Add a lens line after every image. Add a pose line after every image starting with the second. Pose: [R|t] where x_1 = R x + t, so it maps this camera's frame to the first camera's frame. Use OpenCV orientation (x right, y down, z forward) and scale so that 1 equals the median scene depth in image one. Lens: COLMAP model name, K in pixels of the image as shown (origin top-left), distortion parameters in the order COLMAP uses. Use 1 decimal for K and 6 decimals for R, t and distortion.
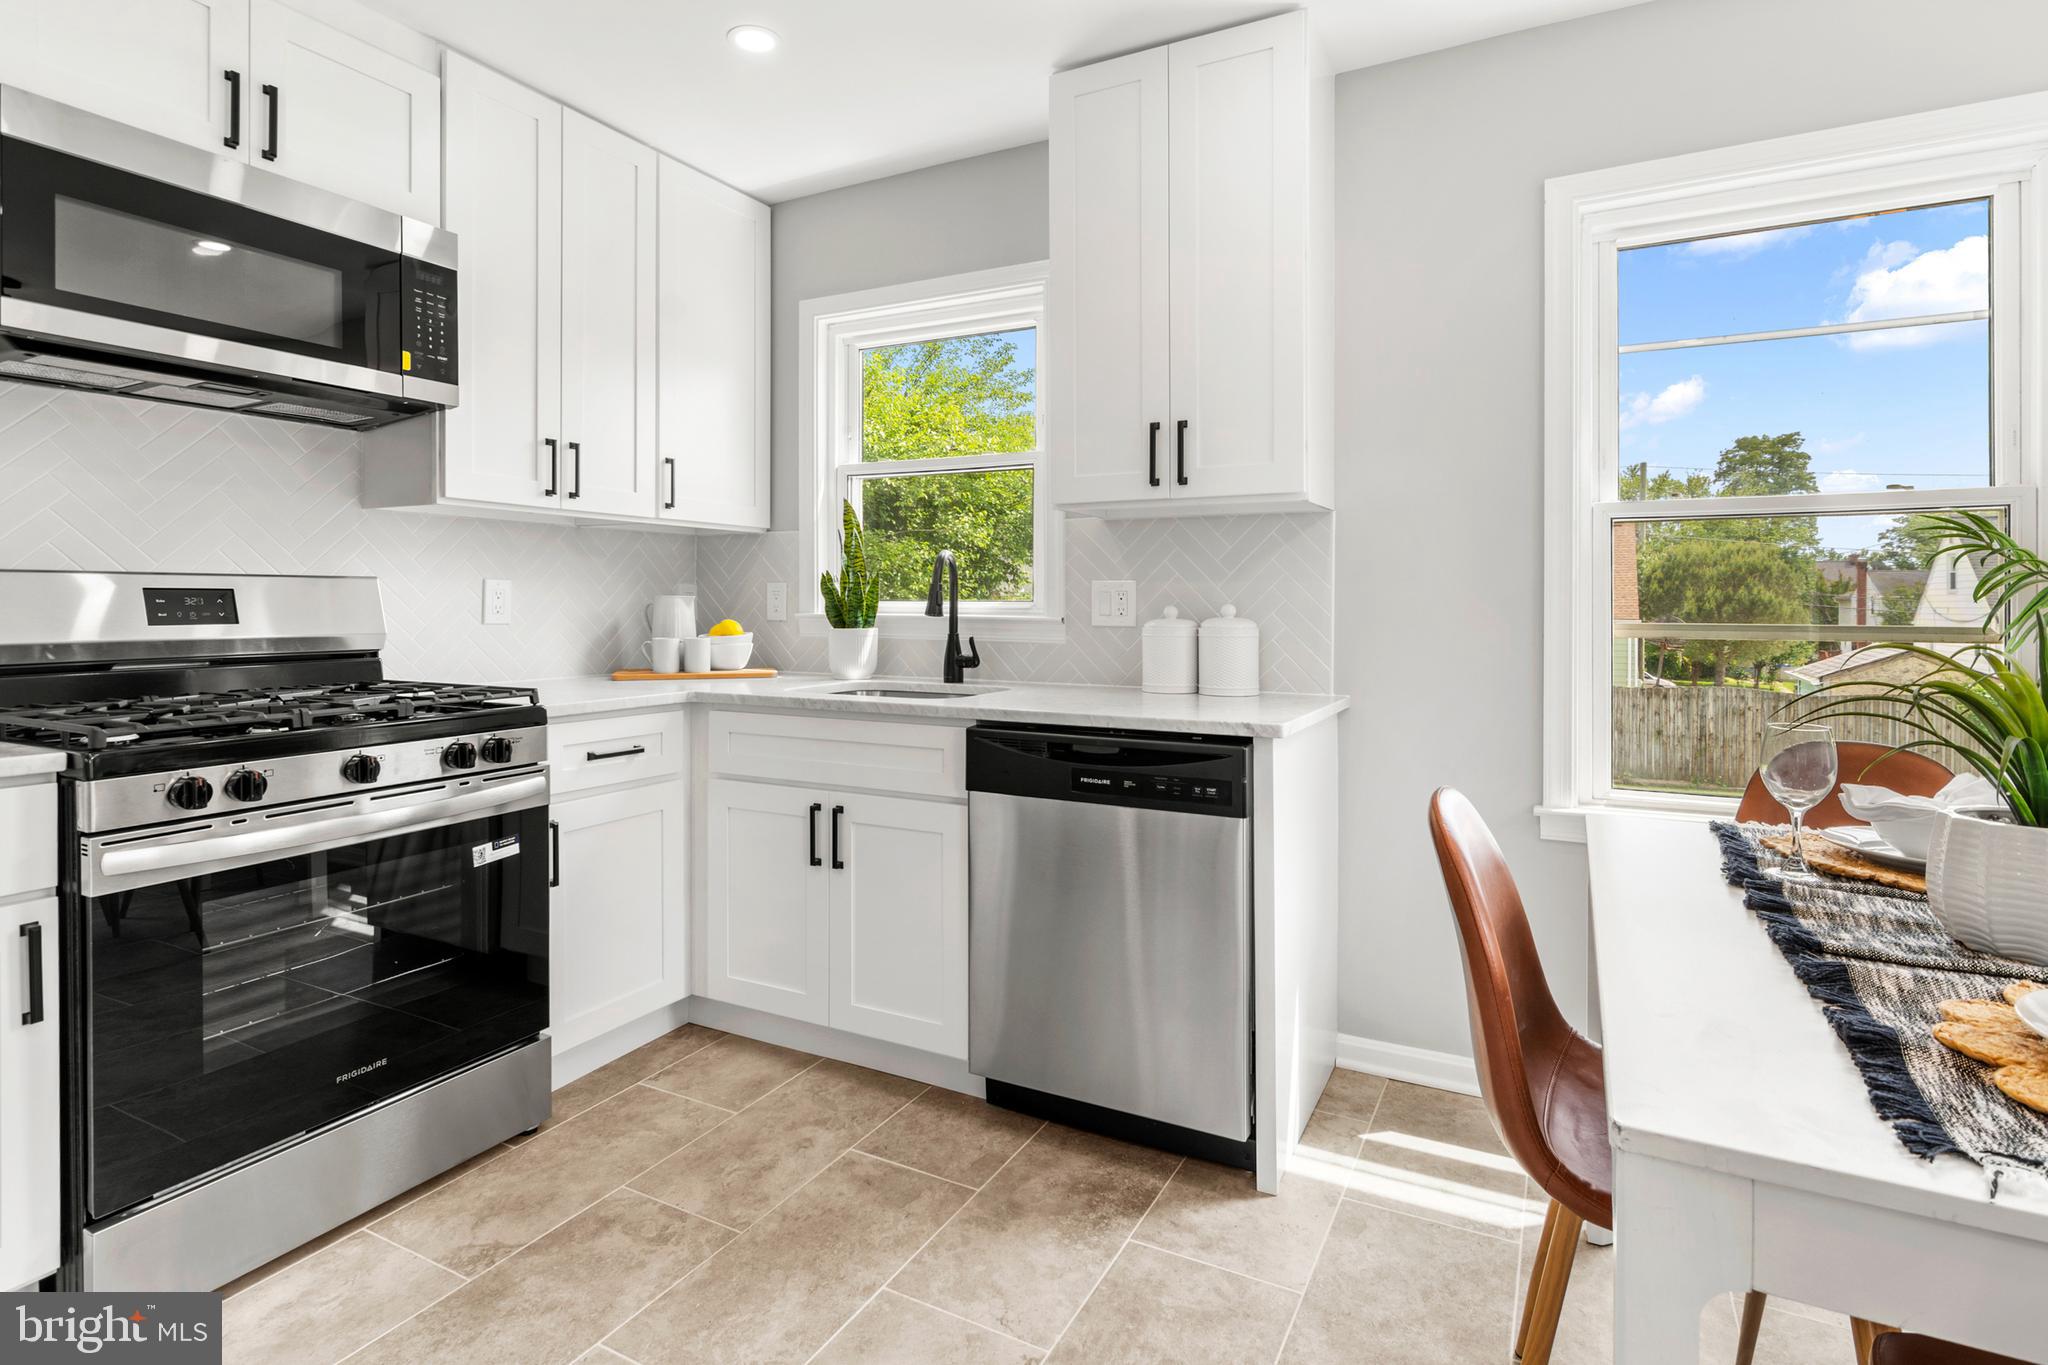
lens RADIAL K [[1001.5, 0, 1022.8], [0, 1001.5, 610.7], [0, 0, 1]] dist [0.001516, -0.000652]
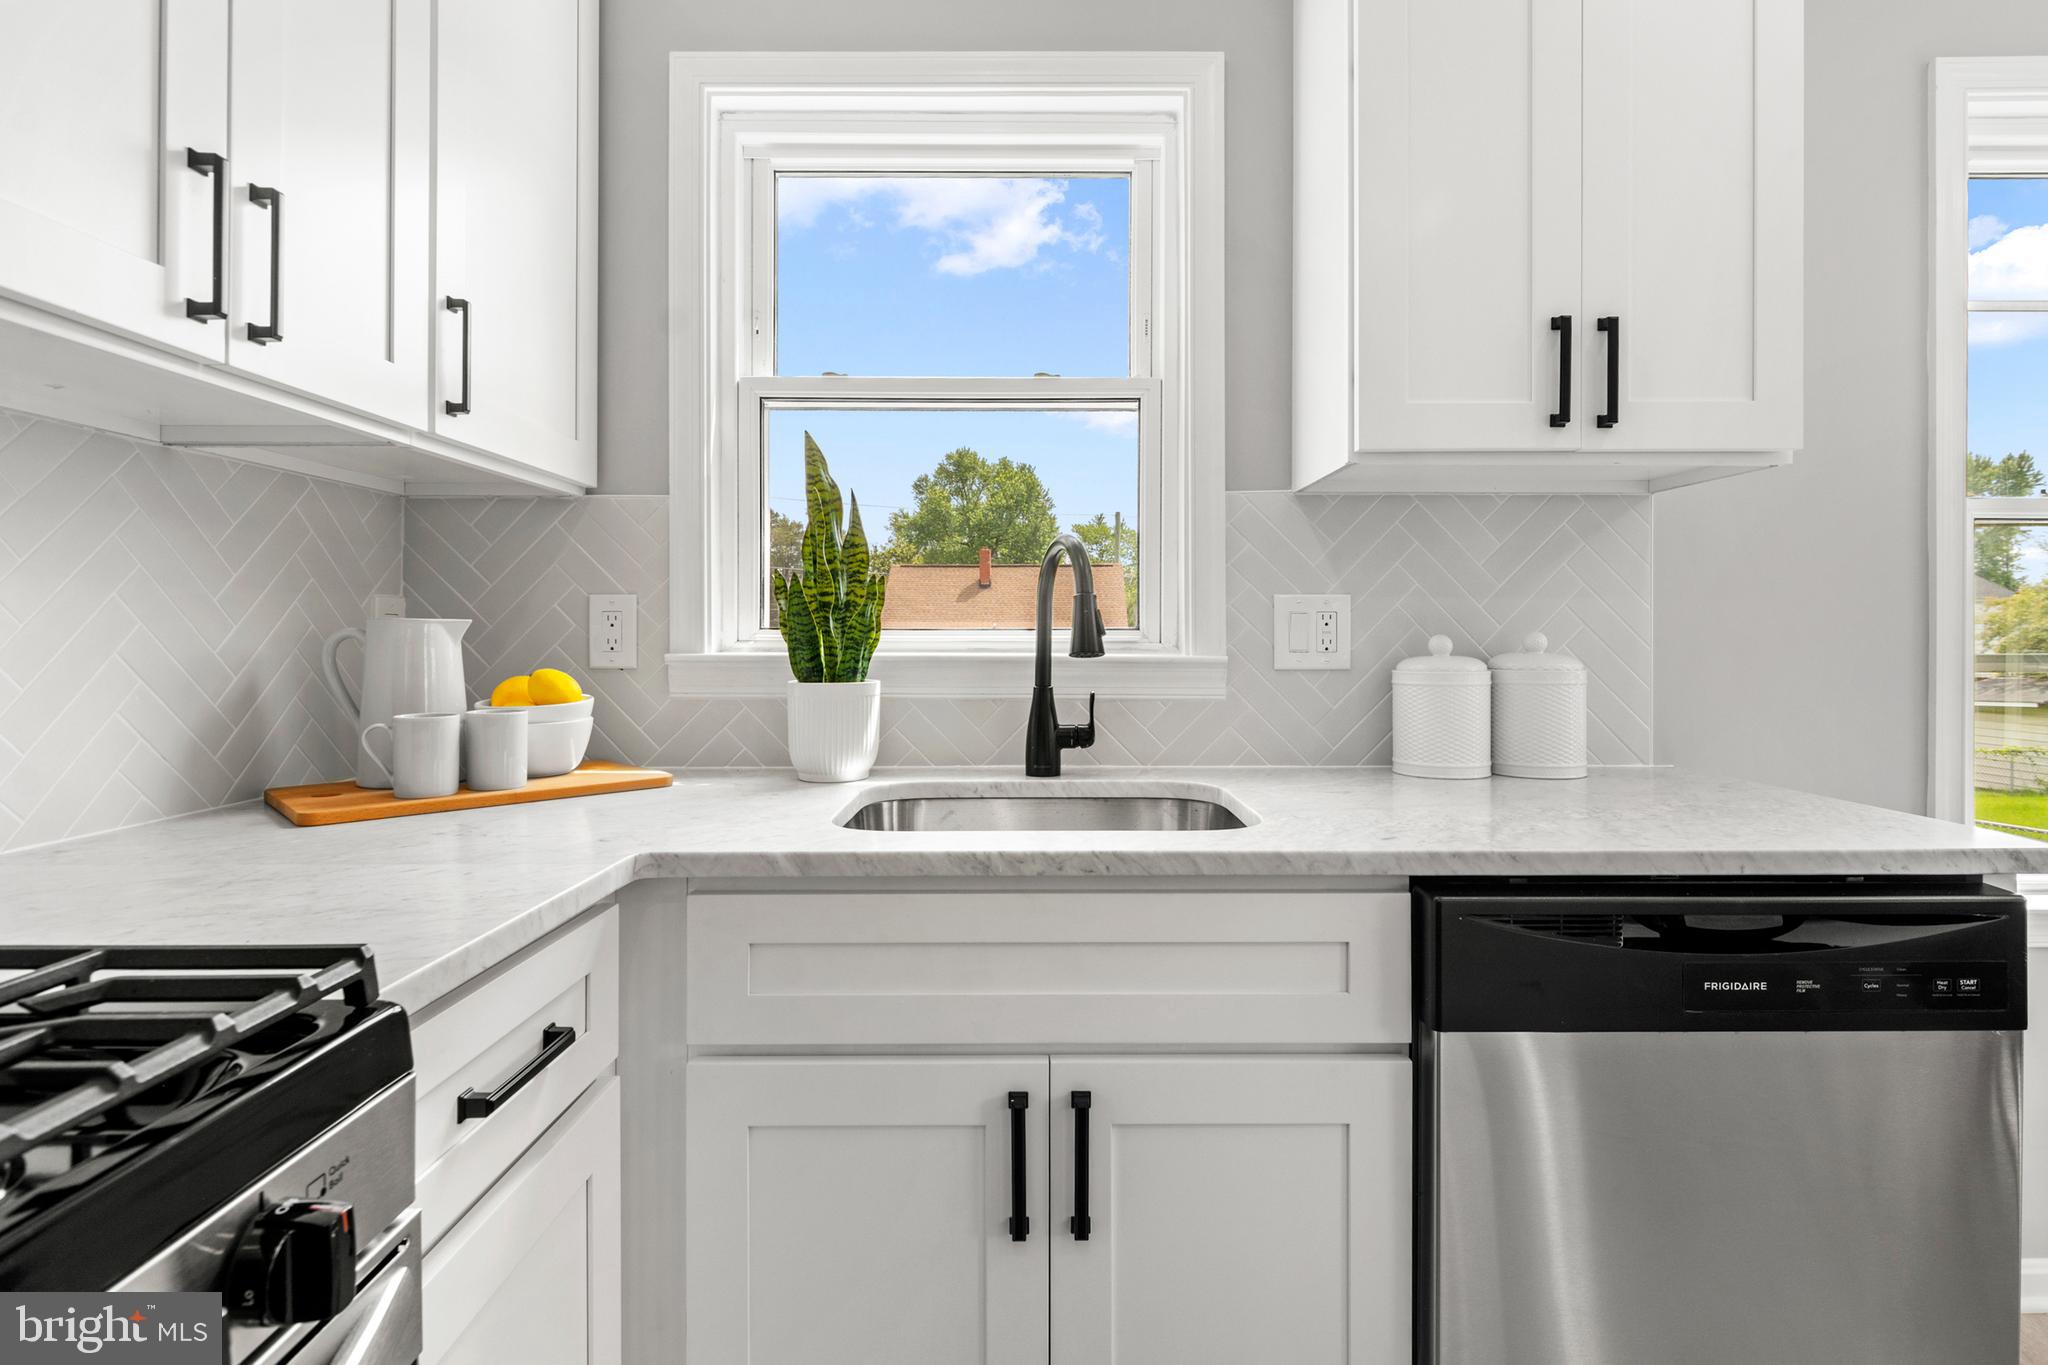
lens RADIAL K [[998.0, 0, 969.9], [0, 998.0, 634.0], [0, 0, 1]] dist [-0.001595, -0.000636]
pose [[0.892111, -0.003272, 0.451805, -0.444745], [0.006347, 0.999966, -0.005291, -0.004893], [-0.451772, 0.007588, 0.892101, 0.656883]]
